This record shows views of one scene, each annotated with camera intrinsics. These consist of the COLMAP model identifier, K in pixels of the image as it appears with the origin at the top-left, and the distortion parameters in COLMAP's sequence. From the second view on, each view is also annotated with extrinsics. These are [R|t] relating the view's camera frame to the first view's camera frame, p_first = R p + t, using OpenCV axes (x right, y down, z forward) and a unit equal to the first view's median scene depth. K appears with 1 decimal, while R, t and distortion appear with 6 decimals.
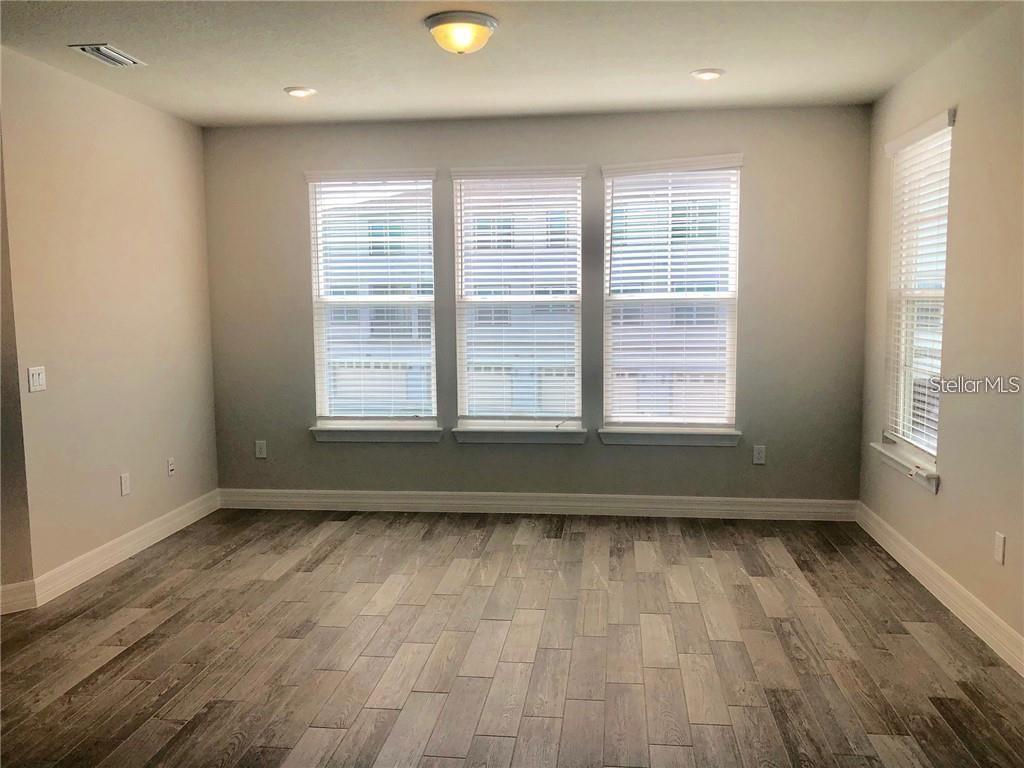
lens RADIAL K [[835.3, 0, 509.8], [0, 835.3, 383.1], [0, 0, 1]] dist [0.048467, -0.055420]
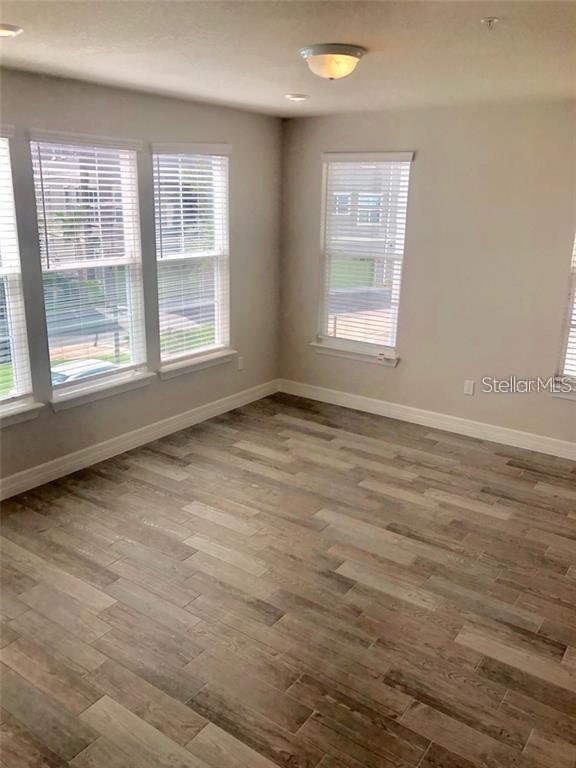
lens RADIAL K [[626.4, 0, 288.9], [0, 626.4, 383.1], [0, 0, 1]] dist [0.048467, -0.055420]
pose [[0.476354, -0.235958, 0.847001, -0.653757], [0.061801, 0.969921, 0.235444, -0.145826], [-0.877079, -0.059809, 0.476608, 0.445826]]
